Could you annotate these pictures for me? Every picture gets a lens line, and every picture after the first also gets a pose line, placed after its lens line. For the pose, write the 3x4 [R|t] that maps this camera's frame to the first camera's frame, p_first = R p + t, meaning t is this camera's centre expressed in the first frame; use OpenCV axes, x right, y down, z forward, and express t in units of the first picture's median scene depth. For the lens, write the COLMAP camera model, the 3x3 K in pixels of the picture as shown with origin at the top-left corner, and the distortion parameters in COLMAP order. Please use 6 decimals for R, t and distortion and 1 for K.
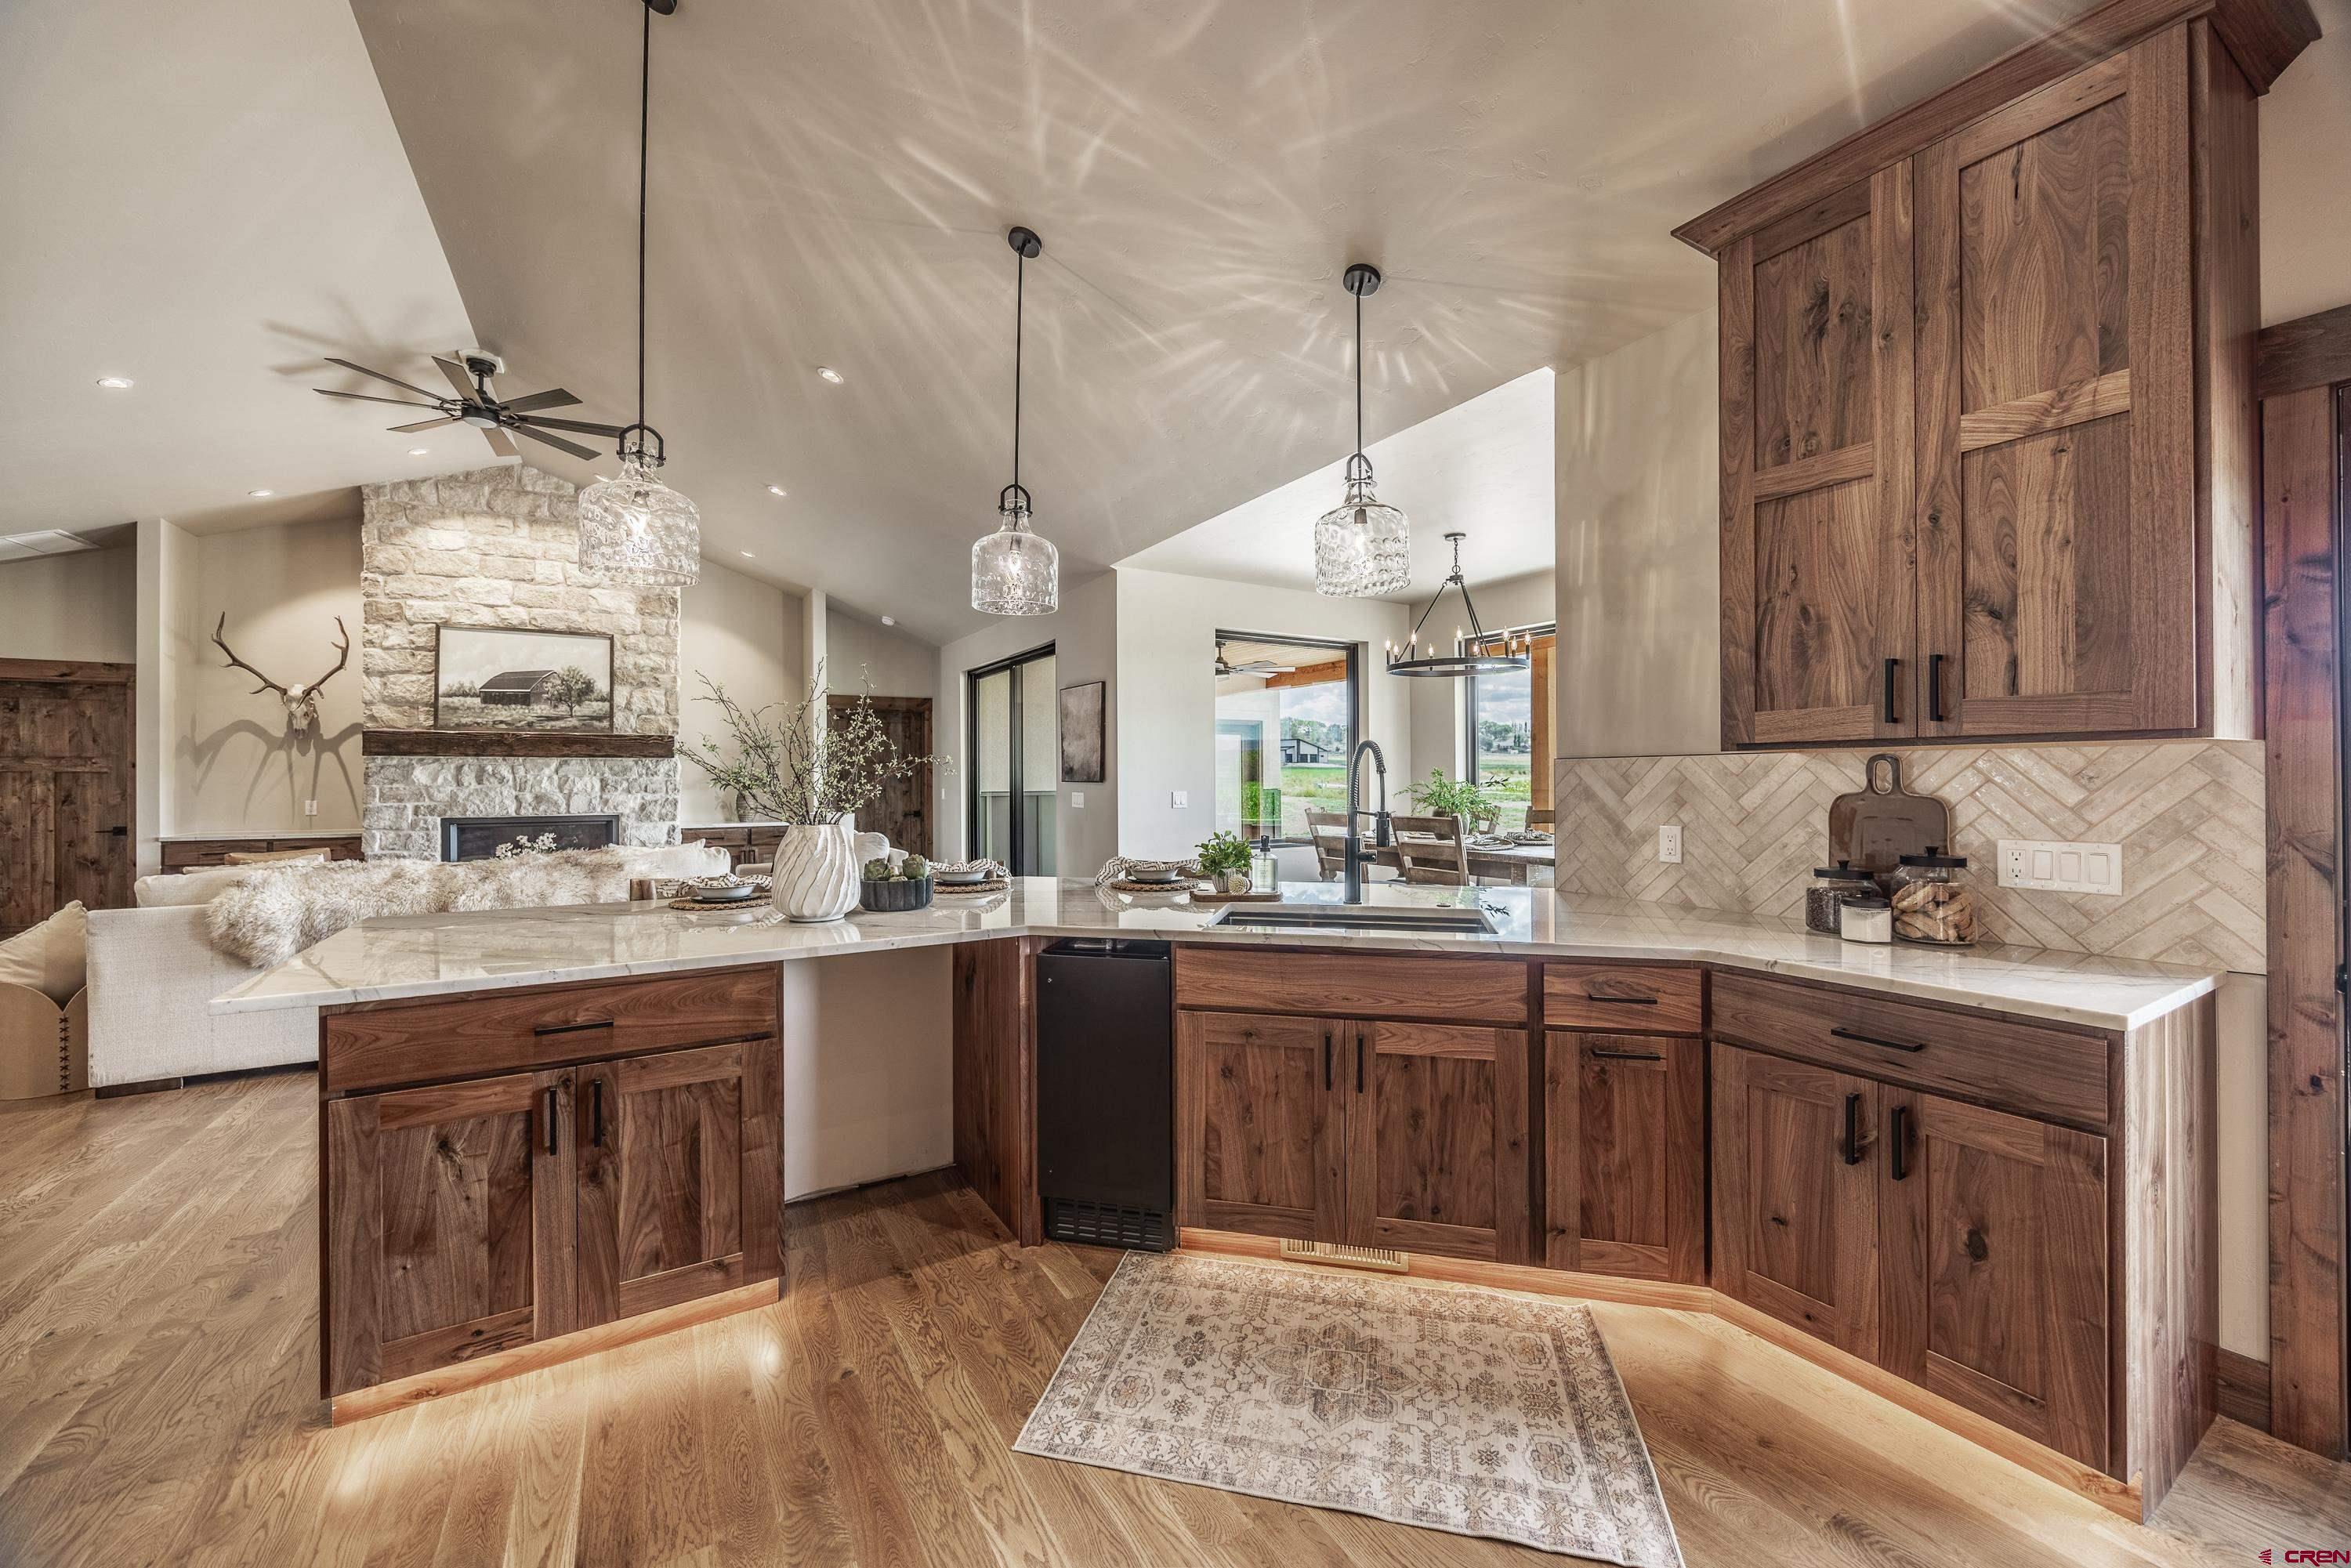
lens RADIAL K [[890.1, 0, 1173.4], [0, 890.1, 778.3], [0, 0, 1]] dist [-0.002625, -0.000466]
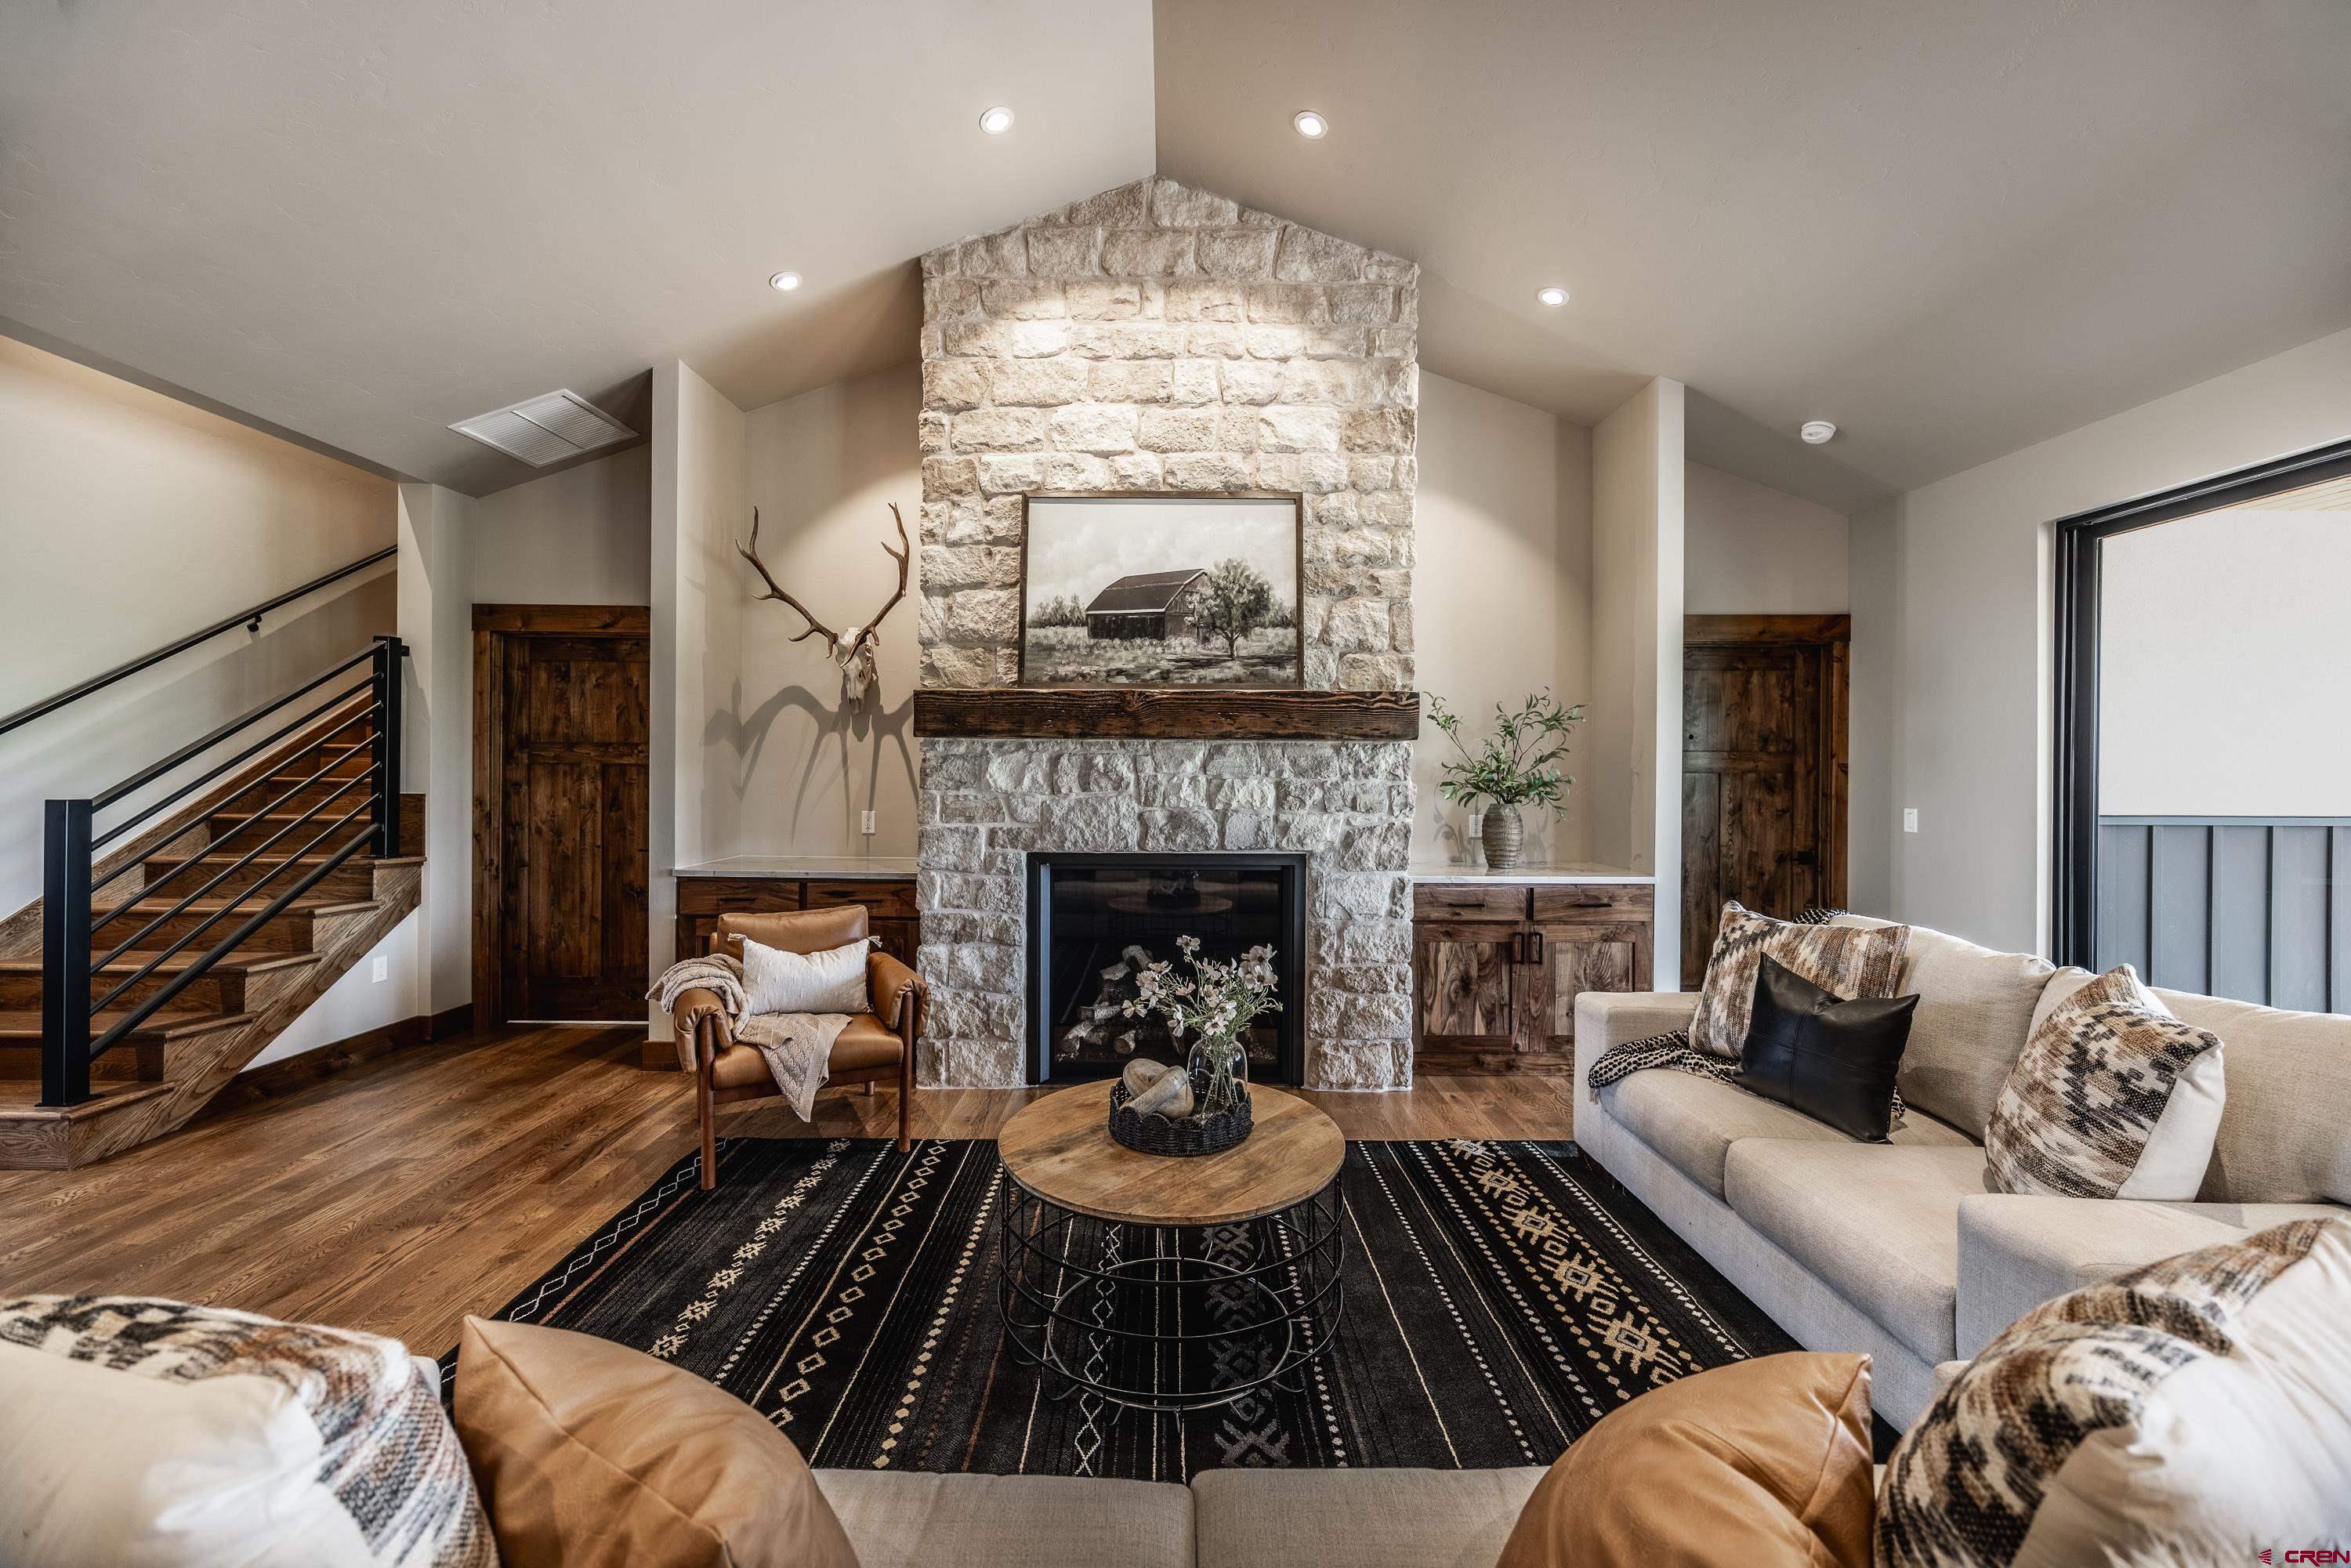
lens RADIAL K [[890.1, 0, 1173.4], [0, 890.1, 778.3], [0, 0, 1]] dist [-0.002625, -0.000466]
pose [[0.862676, 0.012539, -0.505601, -0.467573], [-0.009671, 0.999919, 0.008298, -0.005723], [0.505664, -0.002269, 0.862728, 0.569405]]
